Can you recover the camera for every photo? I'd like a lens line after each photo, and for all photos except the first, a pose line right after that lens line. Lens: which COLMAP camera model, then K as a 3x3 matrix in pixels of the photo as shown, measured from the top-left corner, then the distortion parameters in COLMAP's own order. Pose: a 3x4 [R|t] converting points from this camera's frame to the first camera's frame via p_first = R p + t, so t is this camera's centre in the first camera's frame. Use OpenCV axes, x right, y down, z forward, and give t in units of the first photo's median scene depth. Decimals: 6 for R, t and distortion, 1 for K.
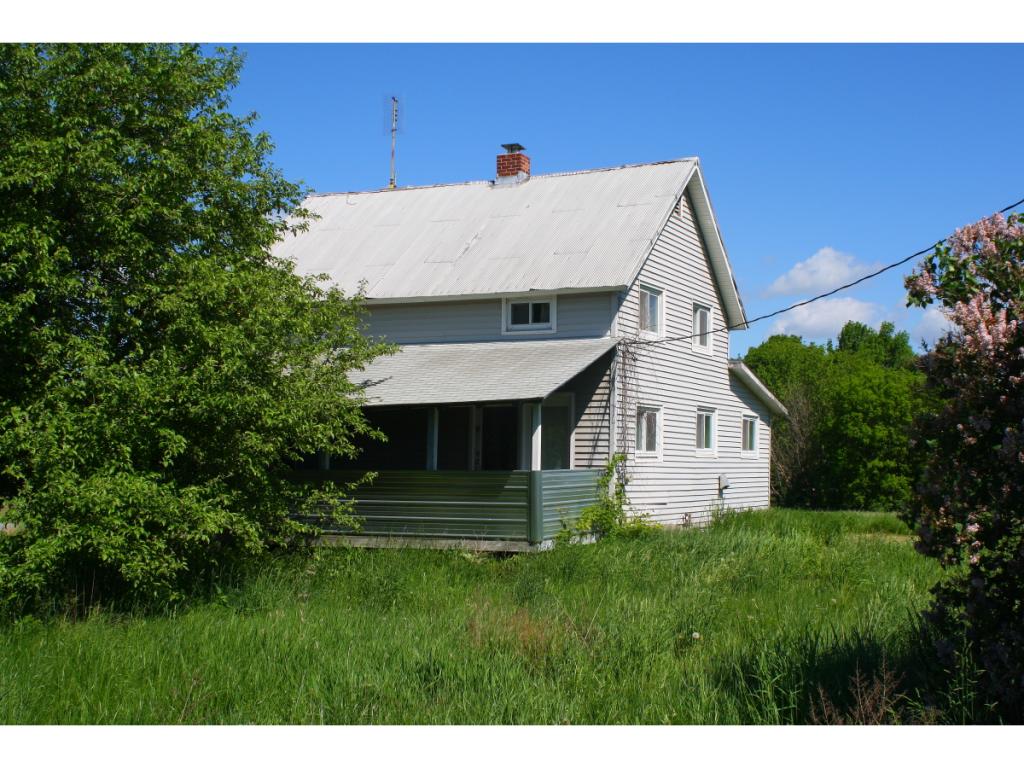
lens RADIAL K [[1286.6, 0, 516.3], [0, 1286.6, 386.6], [0, 0, 1]] dist [-0.053505, 0.000000]
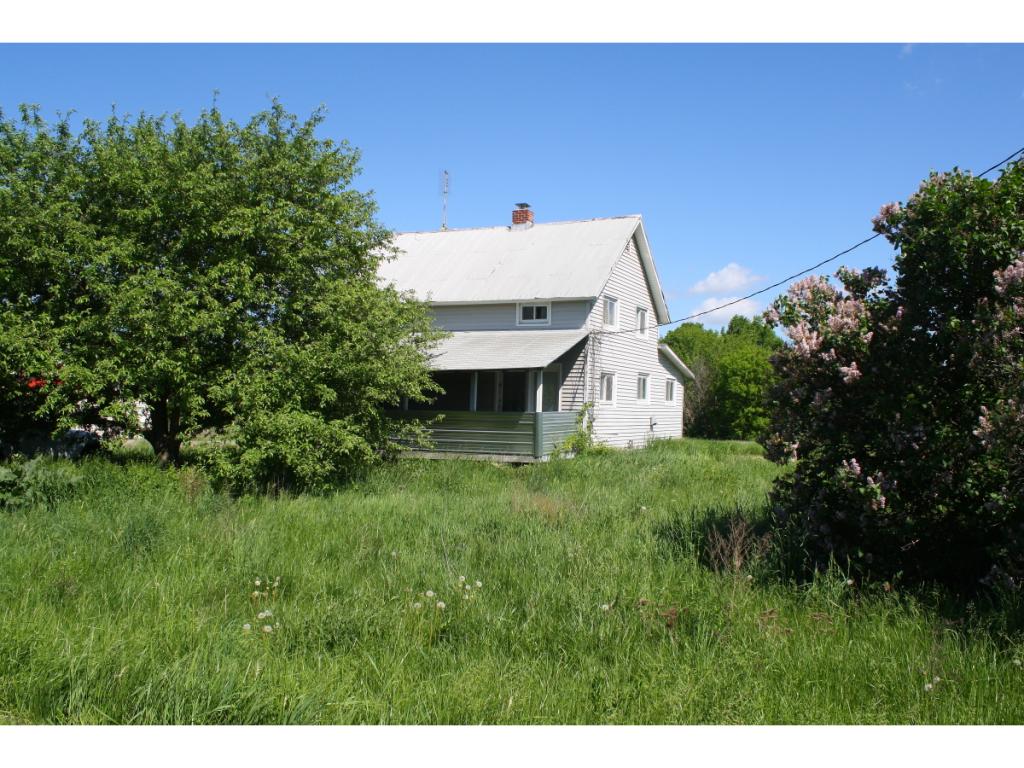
lens RADIAL K [[869.0, 0, 530.6], [0, 869.0, 386.8], [0, 0, 1]] dist [-0.164033, 0.121819]
pose [[0.999656, 0.012433, 0.023074, -0.019905], [-0.013276, 0.999236, 0.036750, -0.005888], [-0.022600, -0.037044, 0.999058, -0.078316]]
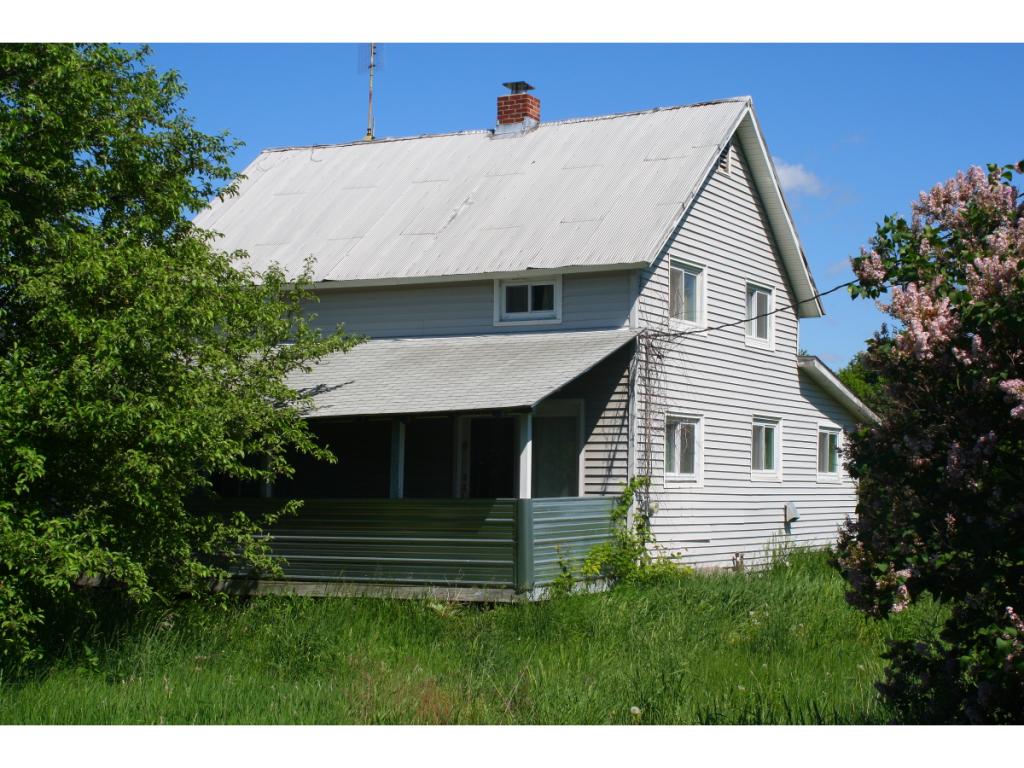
lens RADIAL K [[1644.1, 0, 509.2], [0, 1644.1, 383.5], [0, 0, 1]] dist [0.002285, 0.000000]
pose [[0.998928, -0.002947, -0.046207, 0.051543], [0.002757, 0.999987, -0.004171, -0.000830], [0.046219, 0.004039, 0.998923, -0.004189]]
